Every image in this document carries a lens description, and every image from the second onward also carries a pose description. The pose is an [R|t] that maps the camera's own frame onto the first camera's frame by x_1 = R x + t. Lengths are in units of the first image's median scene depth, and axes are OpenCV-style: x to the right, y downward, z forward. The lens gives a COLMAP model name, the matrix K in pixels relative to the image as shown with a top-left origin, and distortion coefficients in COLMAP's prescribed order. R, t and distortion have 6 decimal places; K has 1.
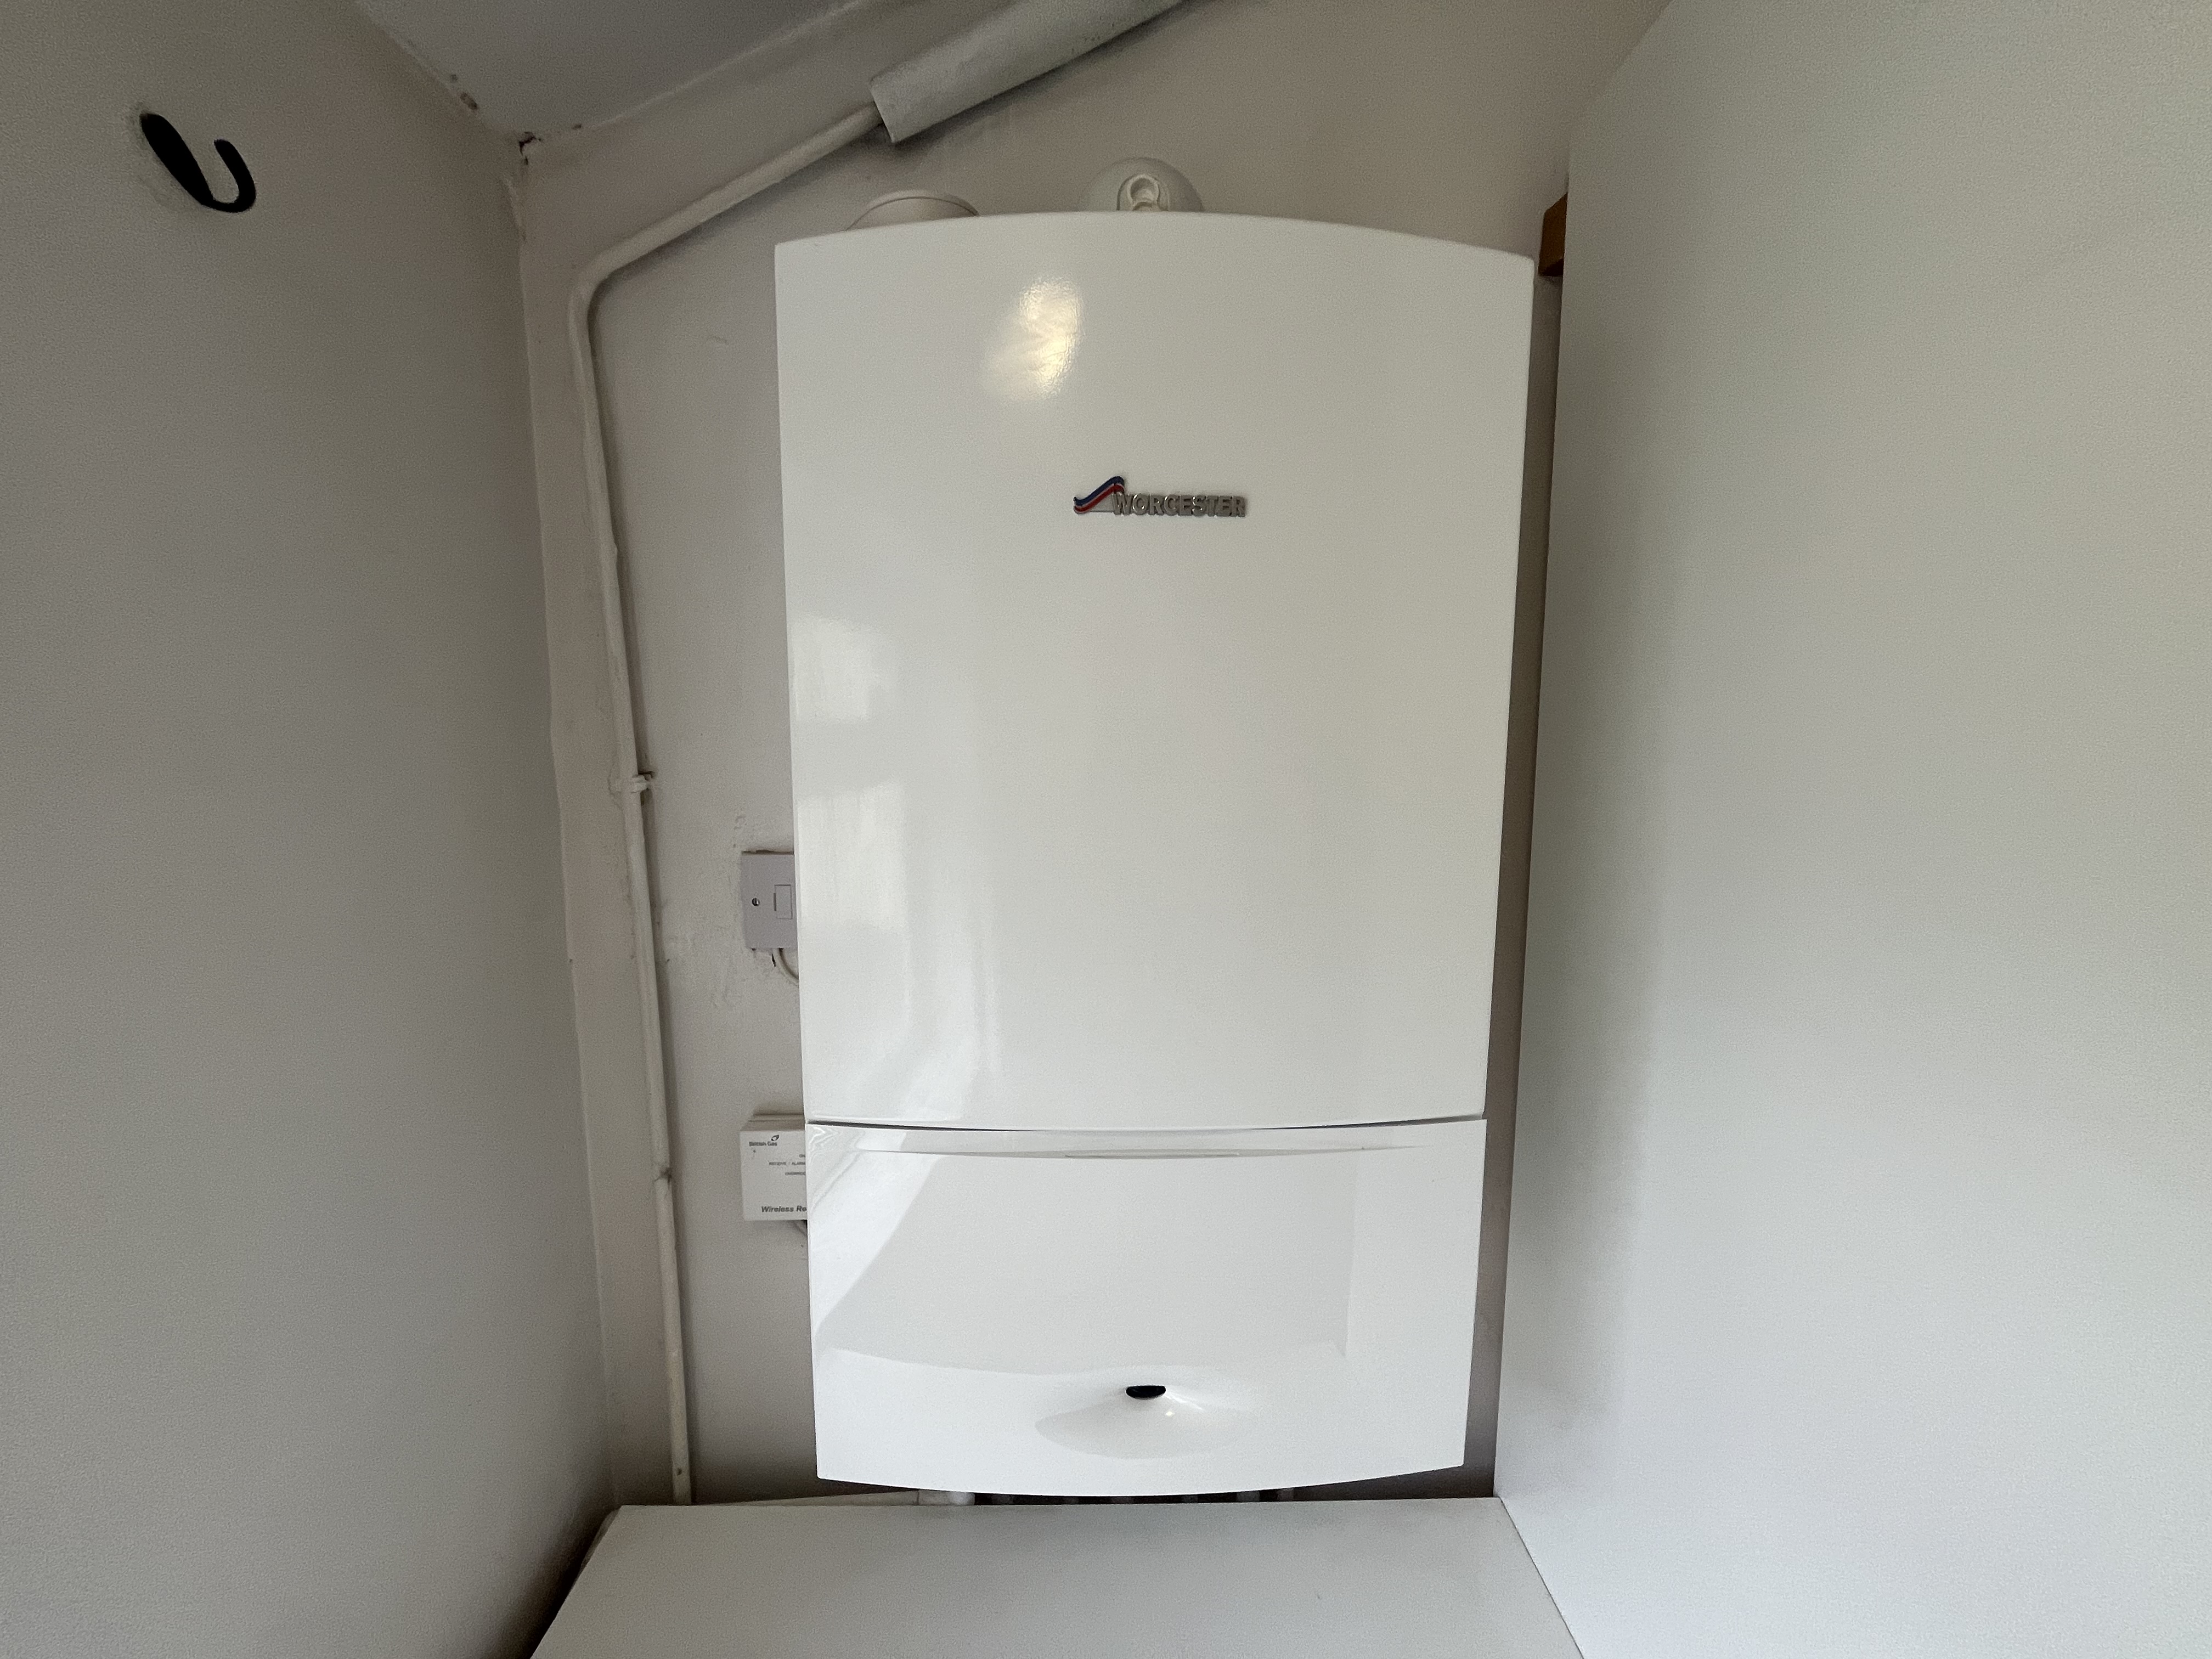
lens RADIAL K [[901.3, 0, 1101.8], [0, 901.3, 833.5], [0, 0, 1]] dist [-0.002893, 0.000167]
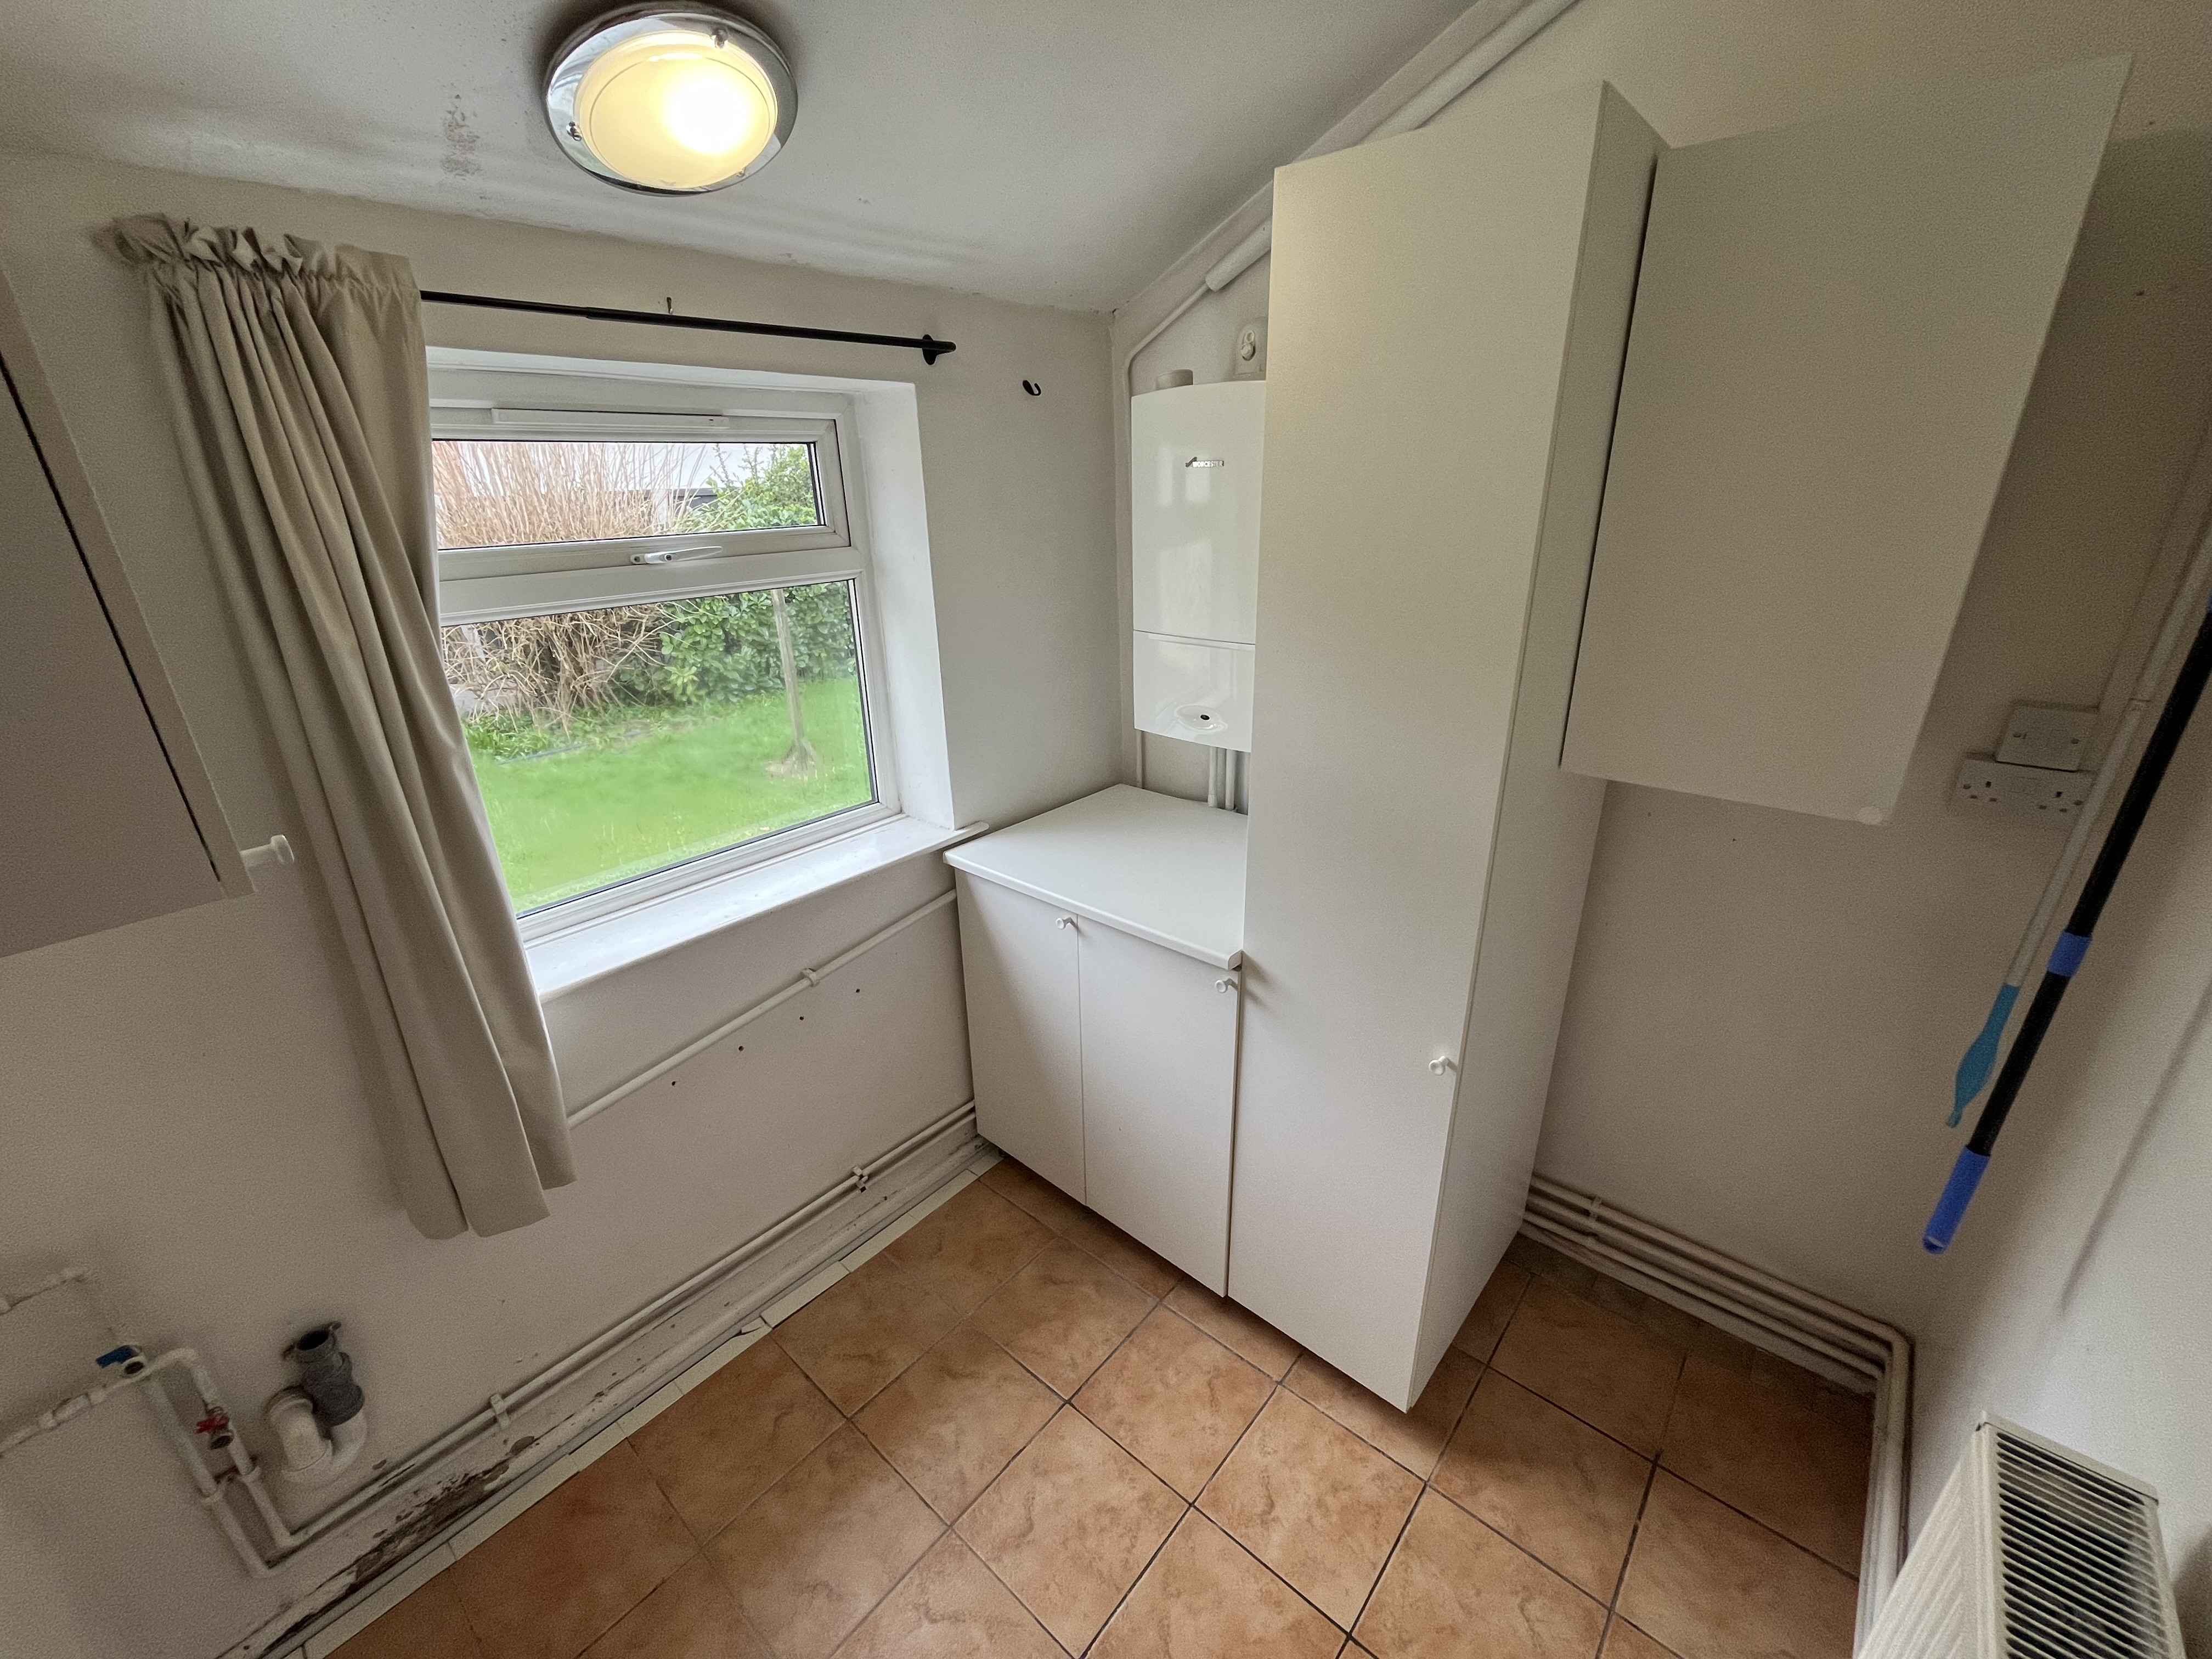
lens RADIAL K [[901.3, 0, 1101.8], [0, 901.3, 833.5], [0, 0, 1]] dist [-0.002893, 0.000167]
pose [[0.743264, 0.219528, -0.631954, 1.594282], [-0.044399, 0.958732, 0.280824, 0.050192], [0.667523, -0.180669, 0.722337, -1.491611]]
